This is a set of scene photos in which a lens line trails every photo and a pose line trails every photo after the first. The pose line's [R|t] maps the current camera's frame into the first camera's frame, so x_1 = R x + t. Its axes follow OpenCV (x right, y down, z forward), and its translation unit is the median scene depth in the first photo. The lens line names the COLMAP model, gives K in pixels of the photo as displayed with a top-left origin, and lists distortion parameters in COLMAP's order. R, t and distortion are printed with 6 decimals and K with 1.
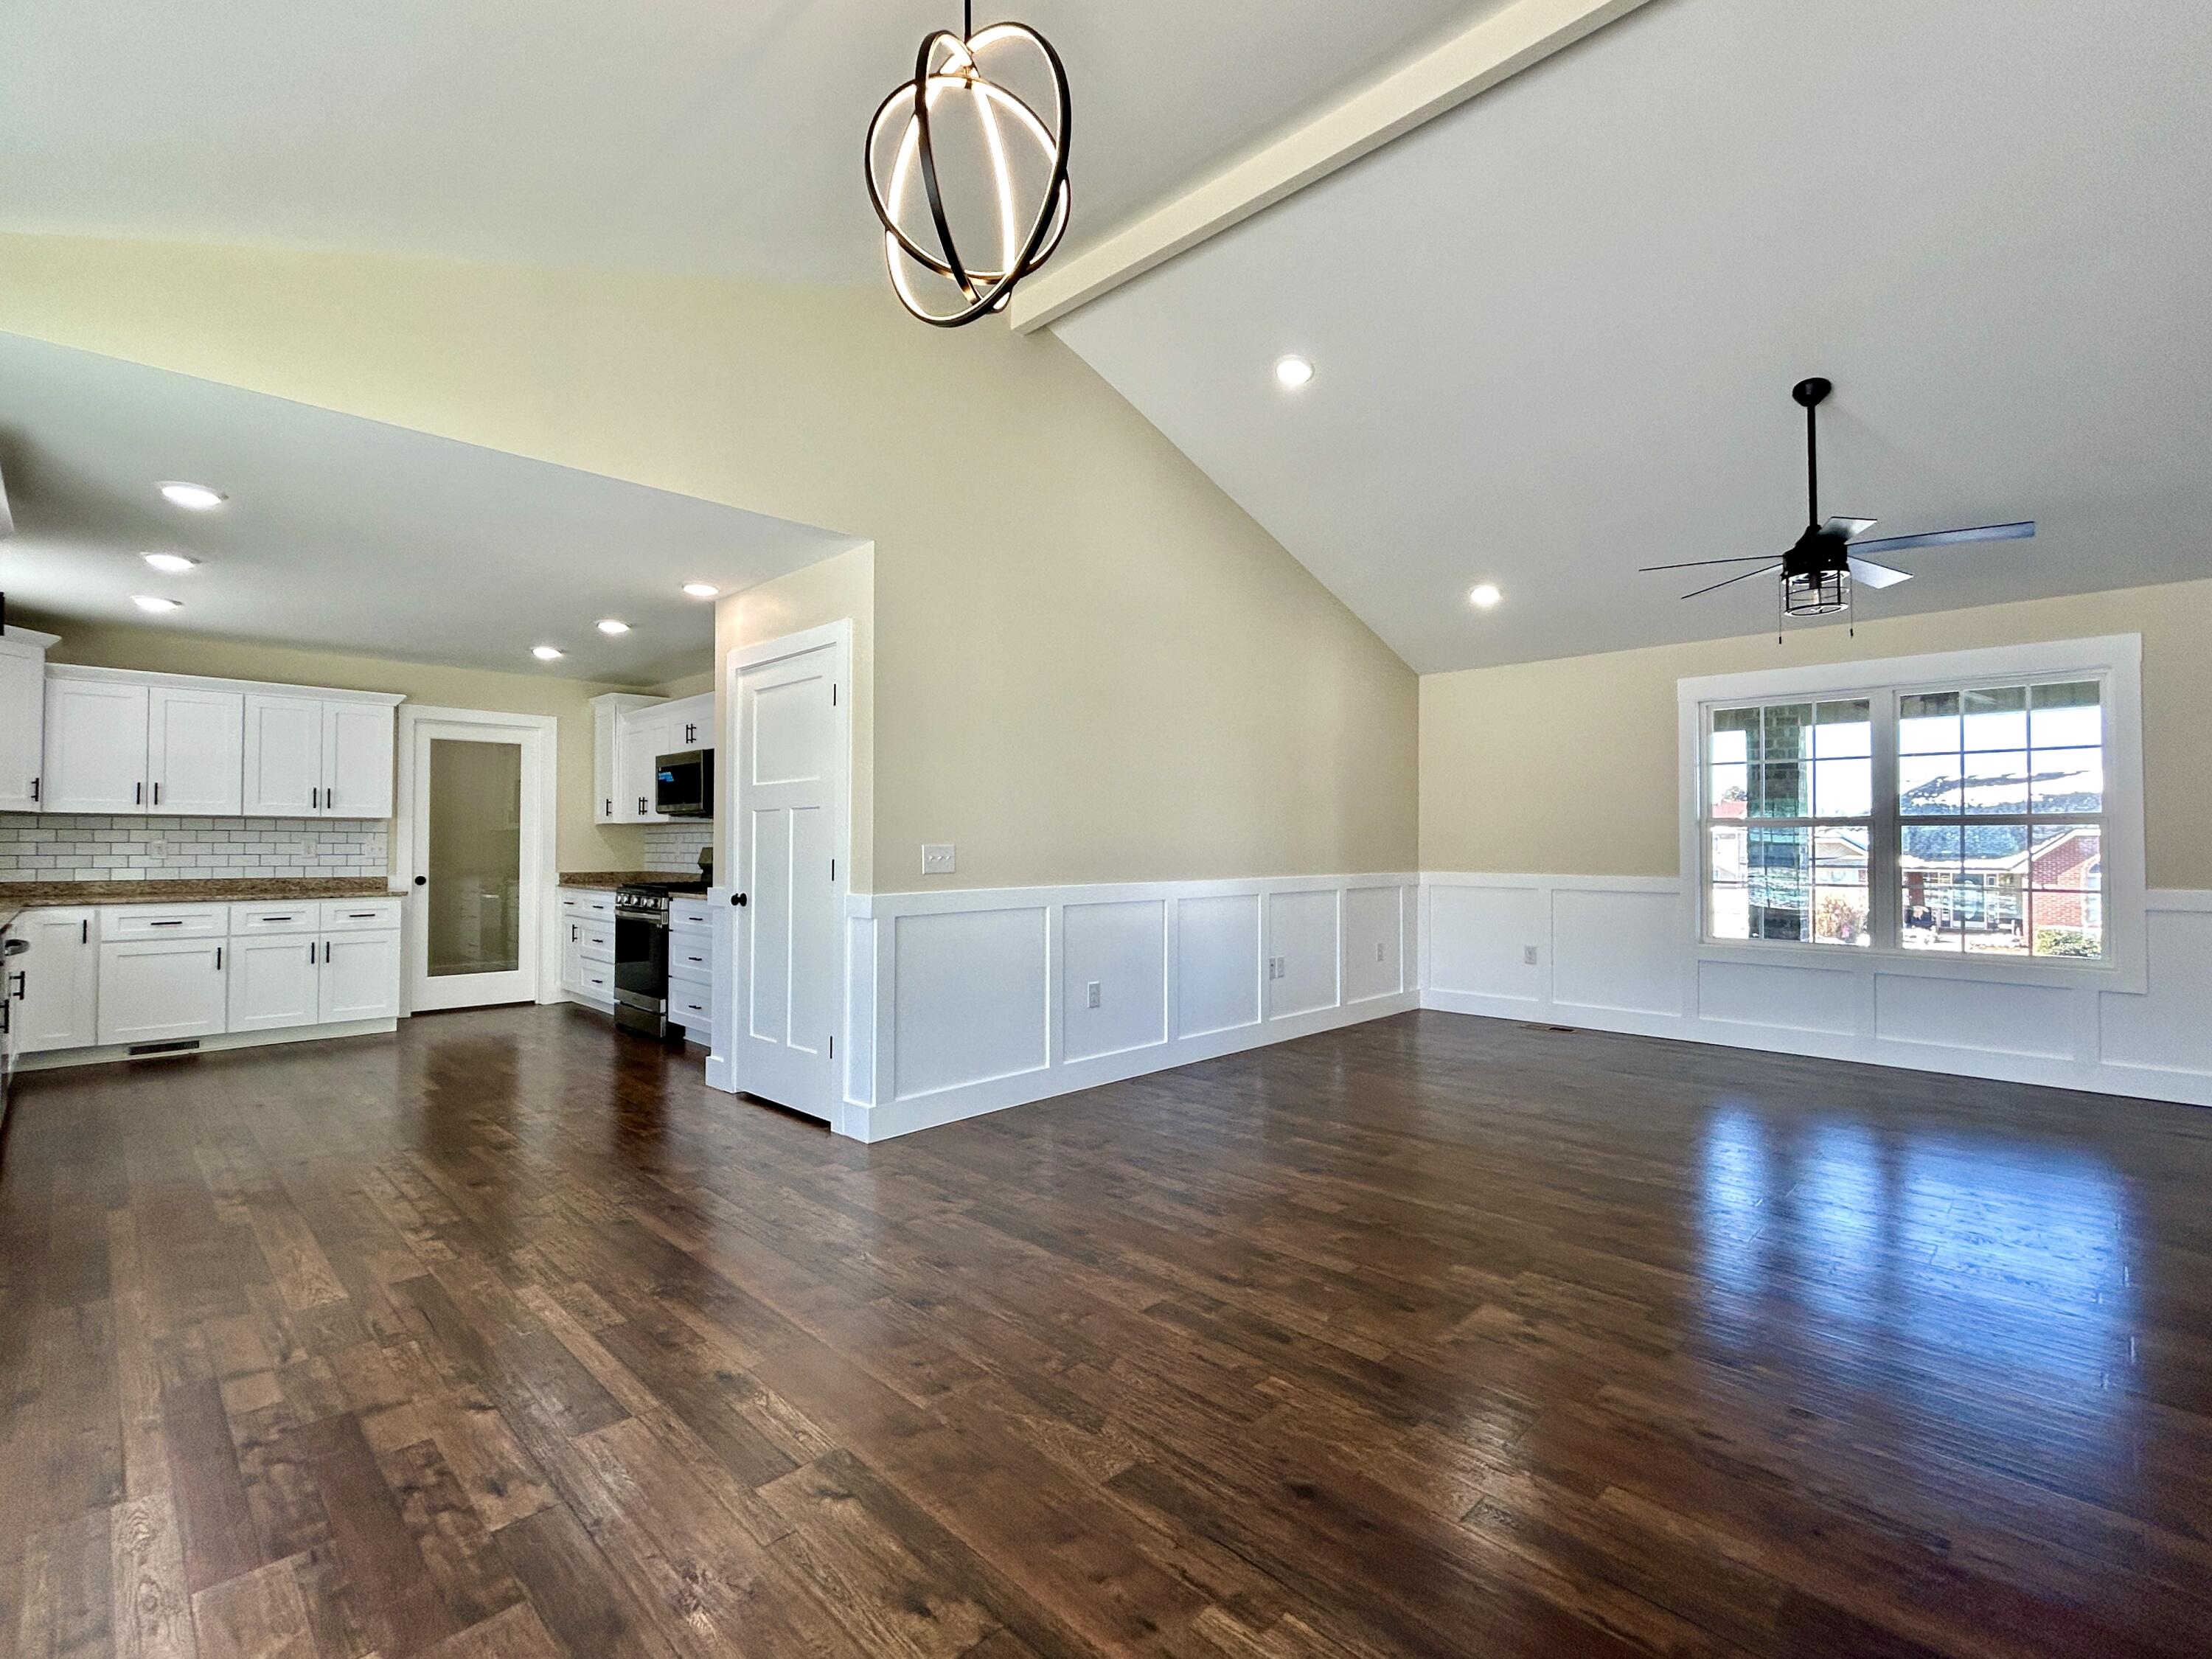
lens RADIAL K [[1019.2, 0, 1091.7], [0, 1019.2, 826.9], [0, 0, 1]] dist [-0.003688, 0.002645]
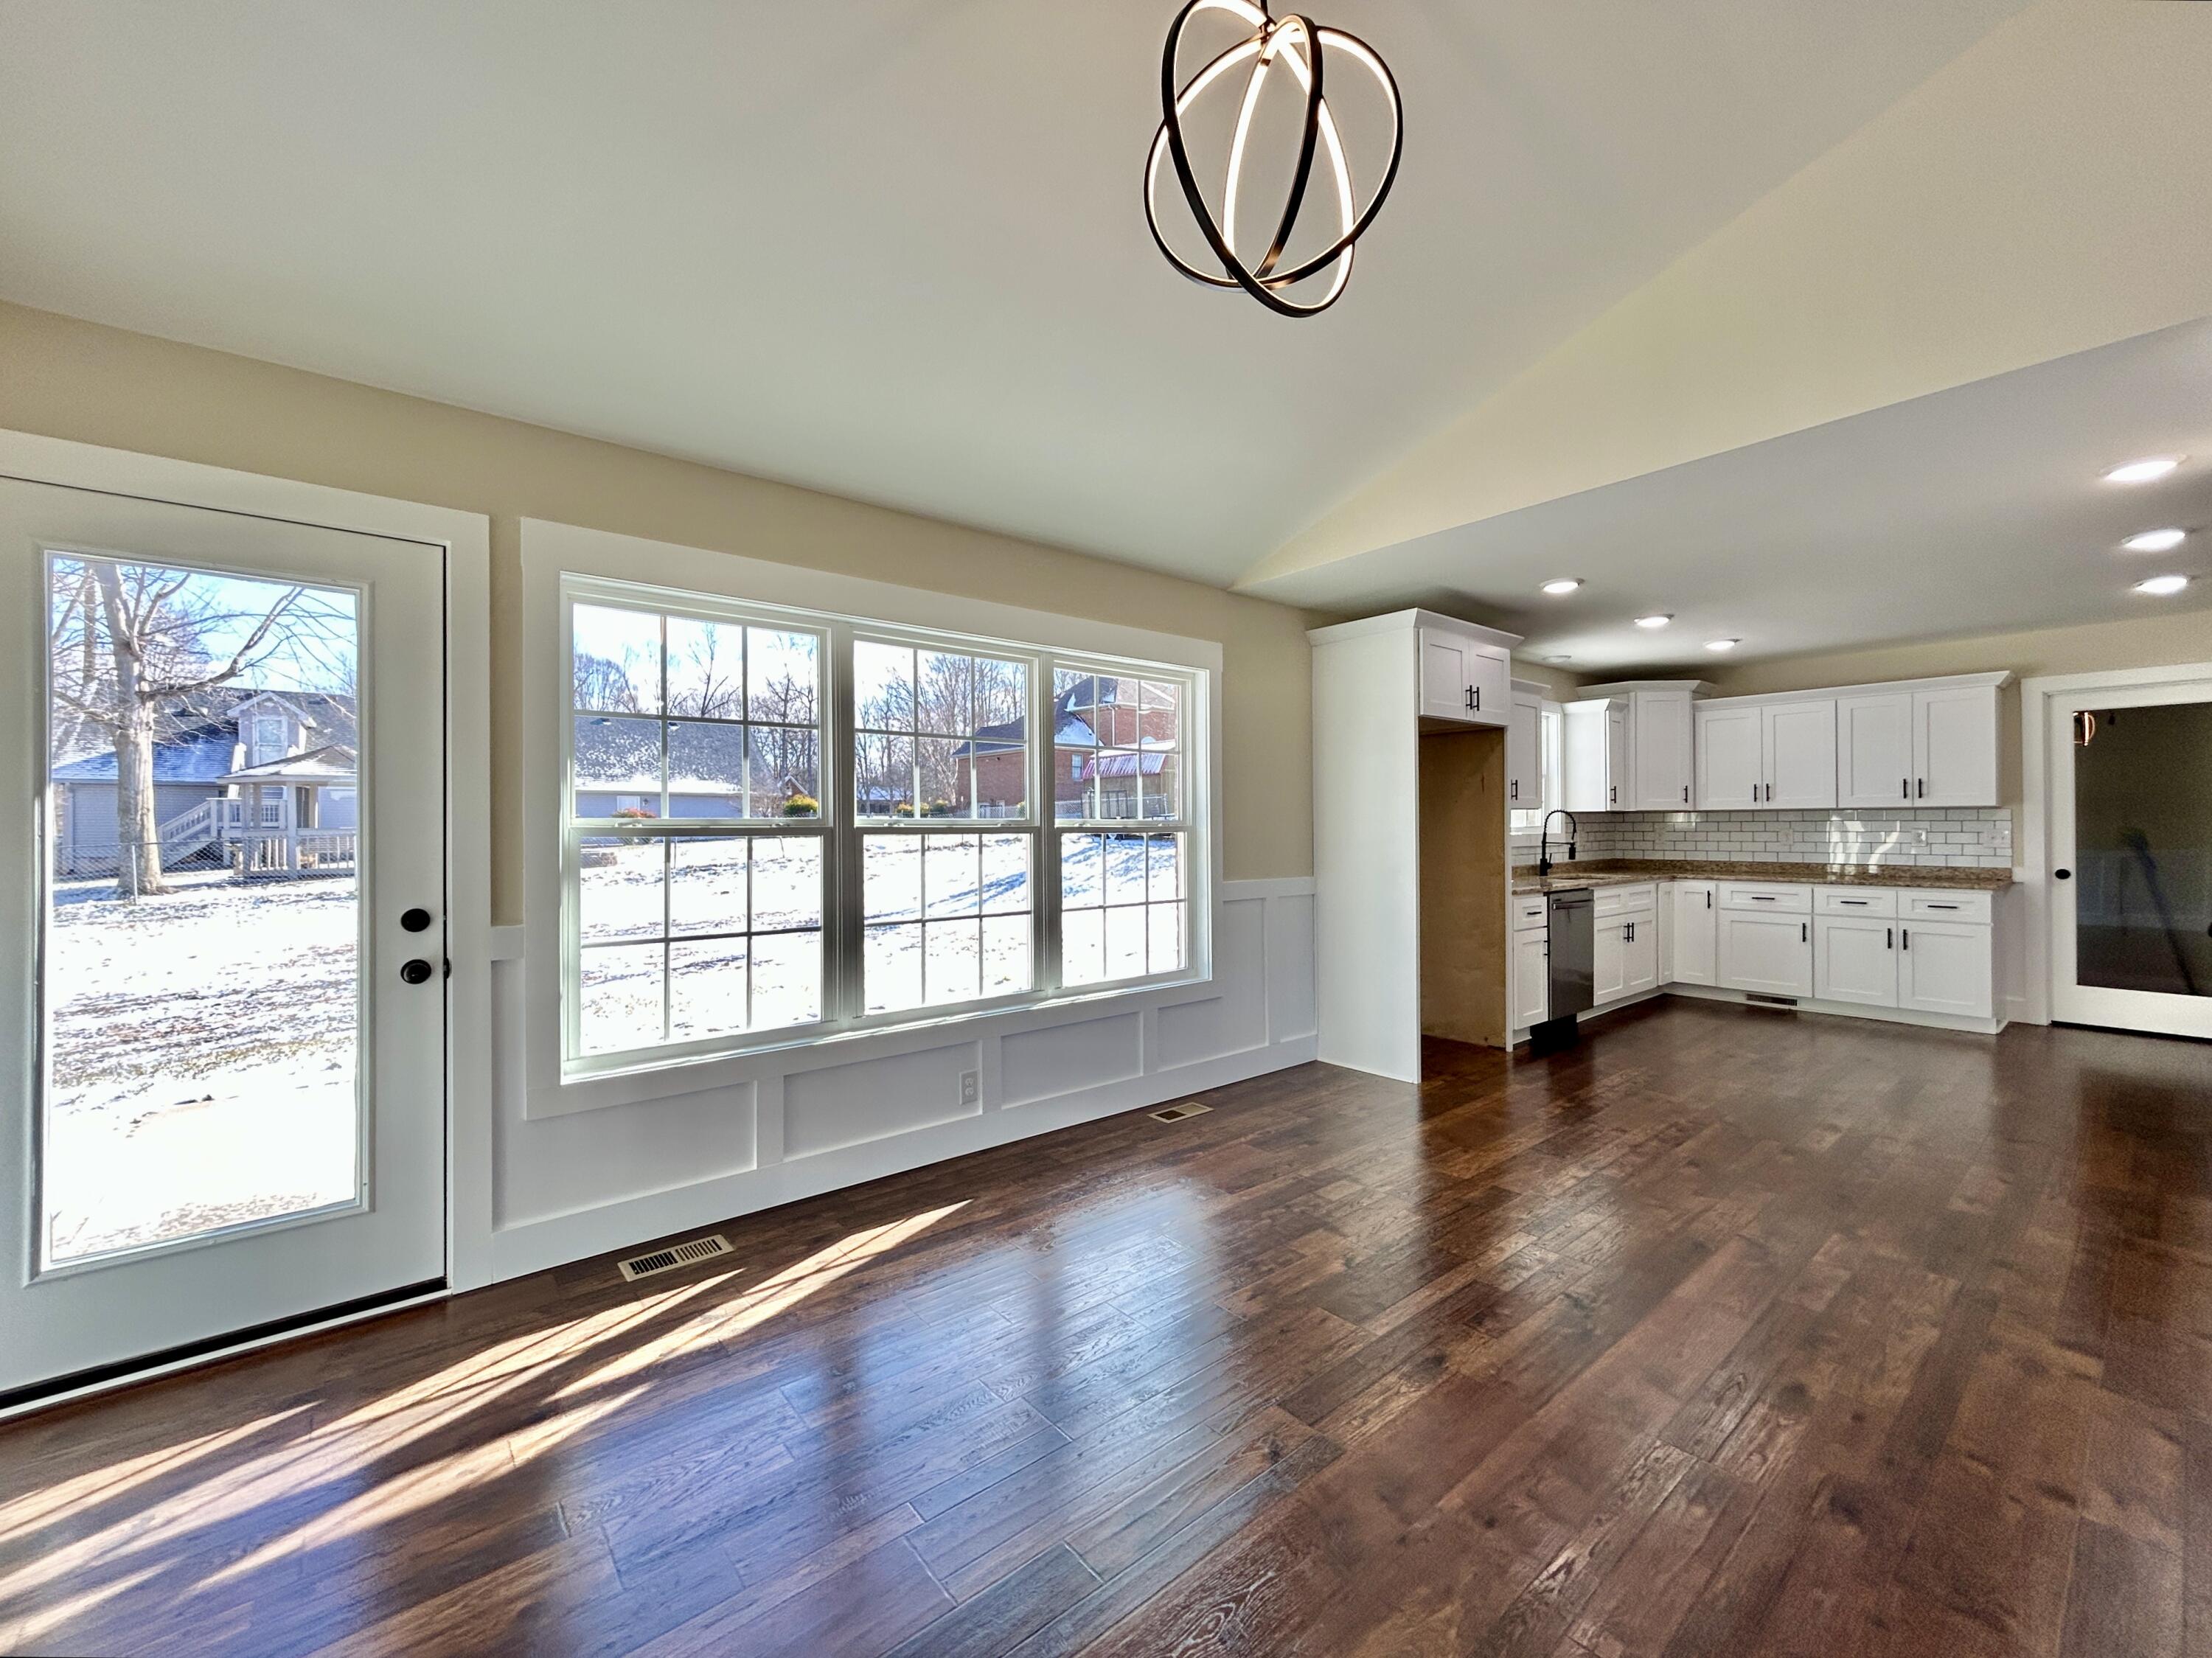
lens RADIAL K [[899.2, 0, 1099.5], [0, 899.2, 829.3], [0, 0, 1]] dist [-0.002428, 0.002000]
pose [[-0.087887, 0.001855, -0.996129, 0.214843], [0.023935, 0.999713, -0.000250, -0.006601], [0.995843, -0.023864, -0.087906, 0.268494]]
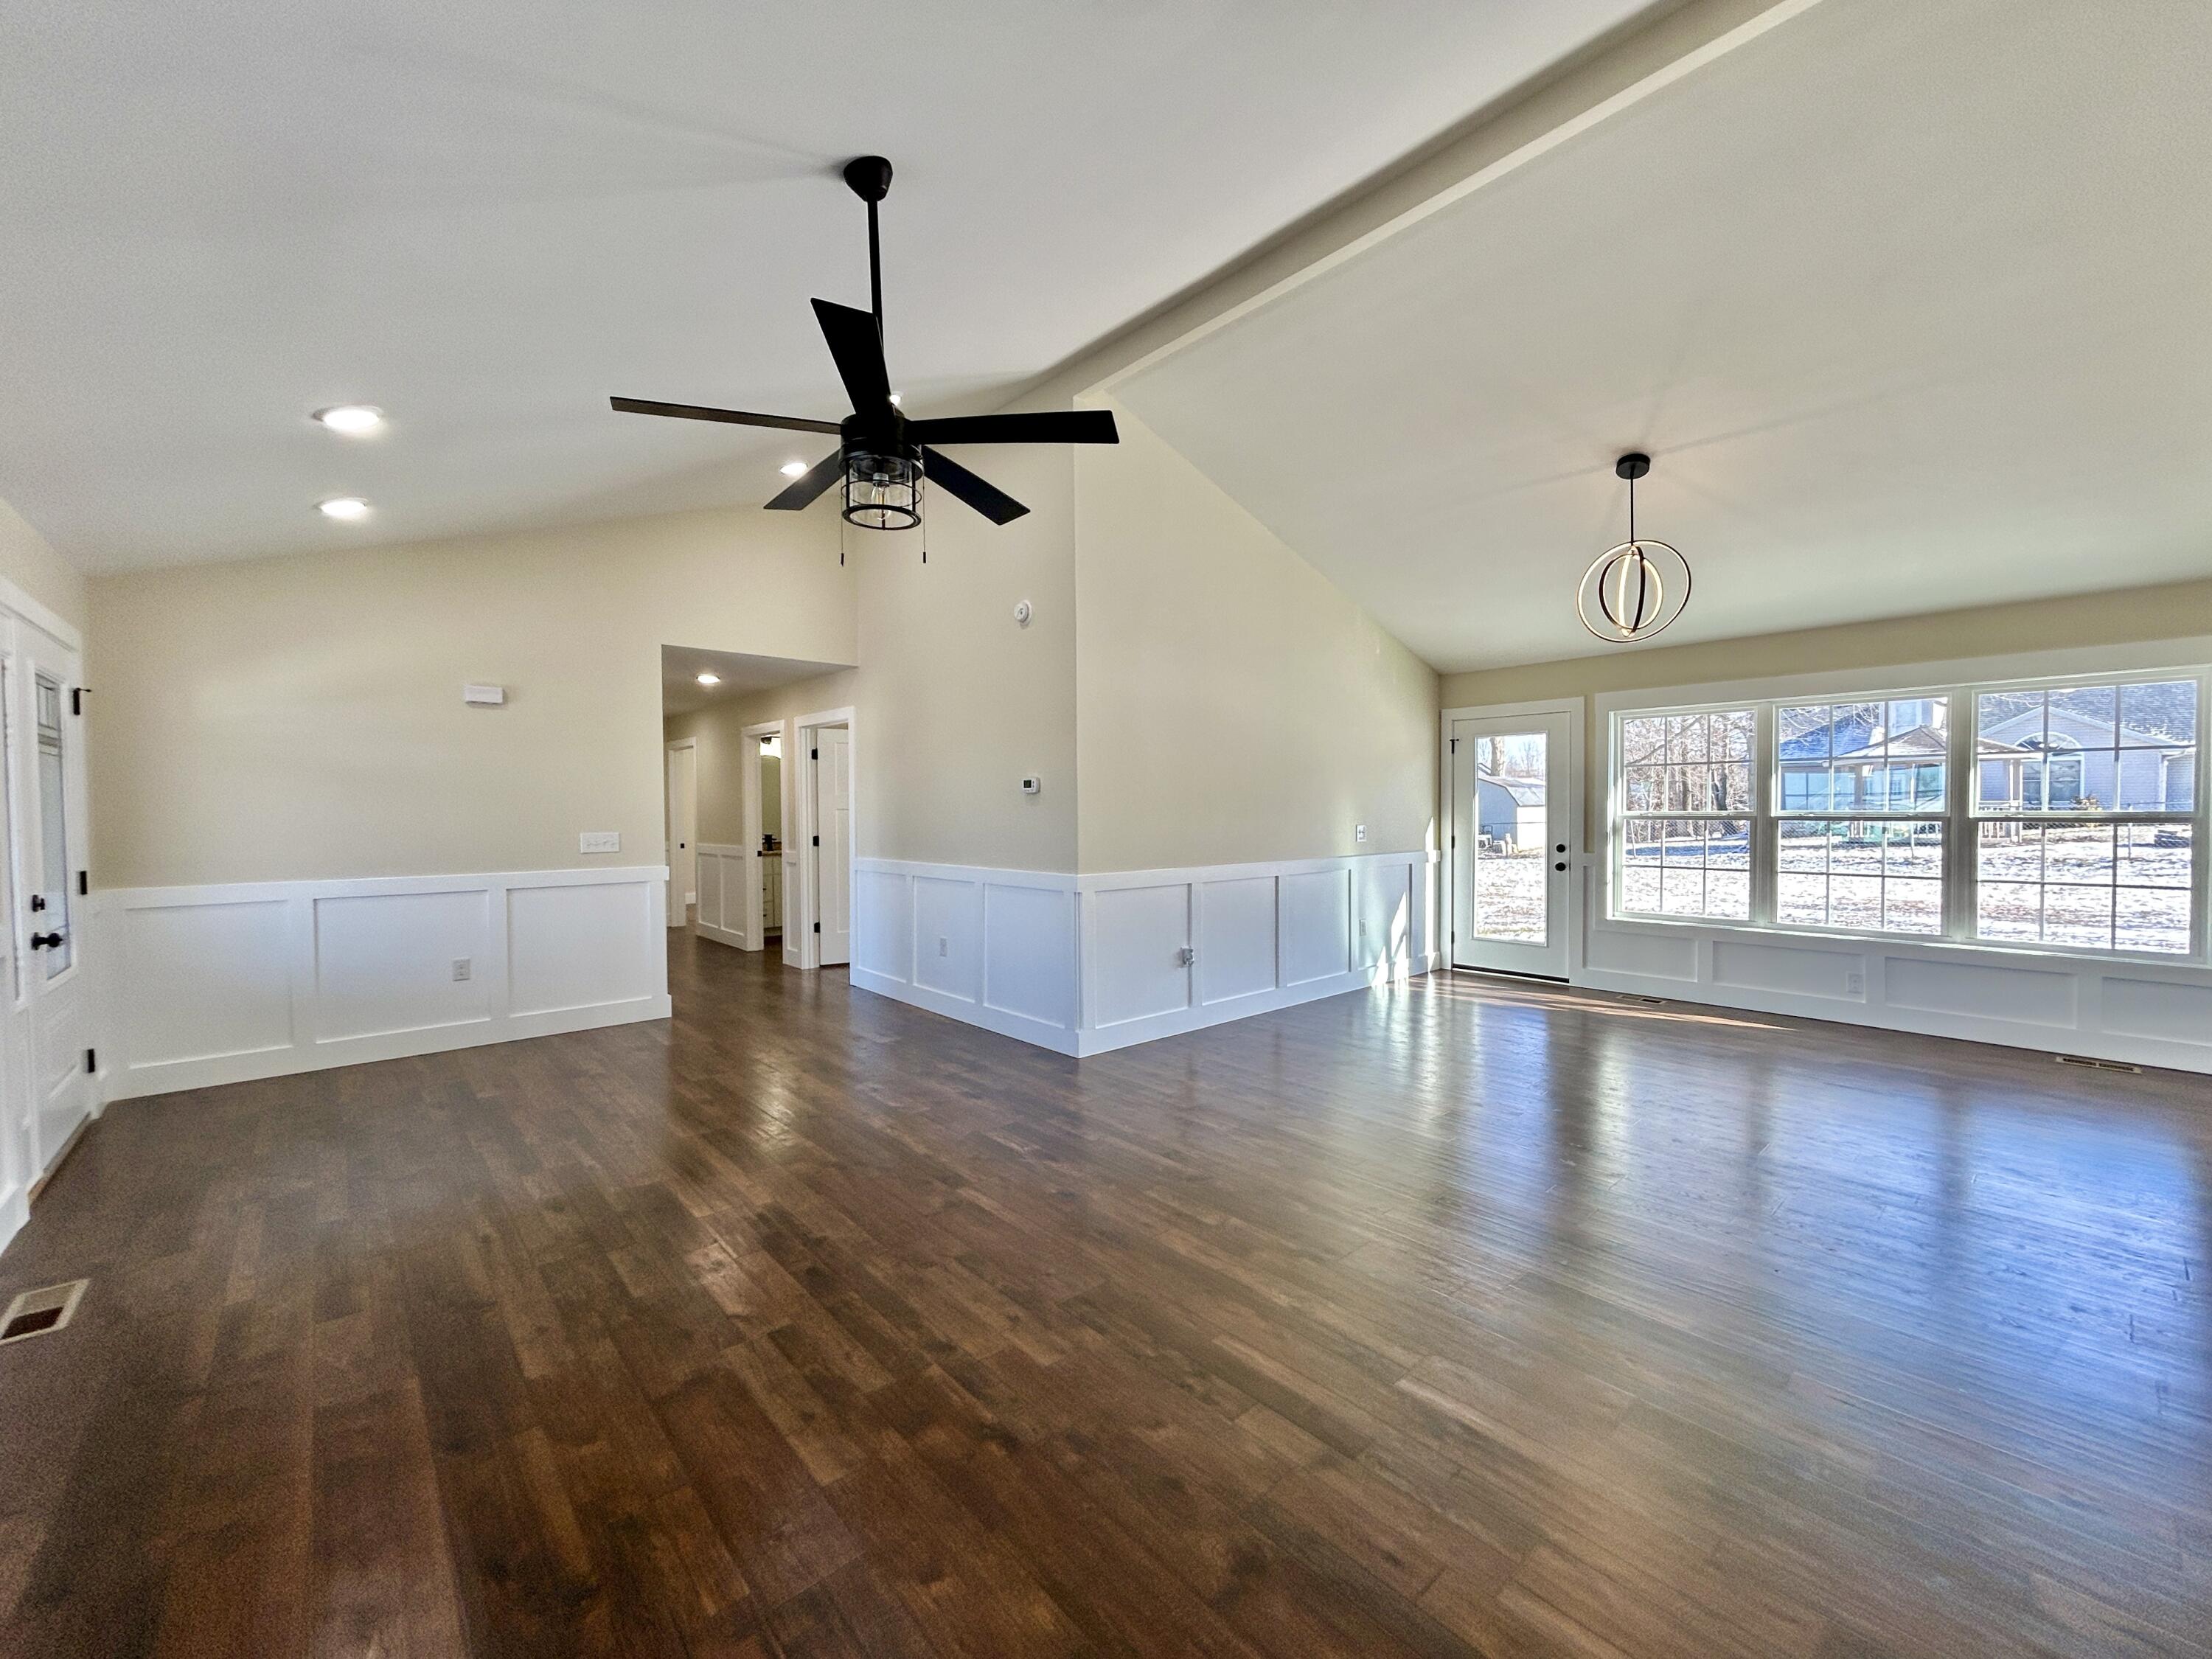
lens RADIAL K [[899.3, 0, 1088.5], [0, 899.3, 818.3], [0, 0, 1]] dist [-0.002428, 0.002000]
pose [[-0.998033, 0.005342, 0.062468, 0.352302], [0.005021, 0.999973, -0.005292, -0.007681], [-0.062494, -0.004968, -0.998033, 1.044192]]
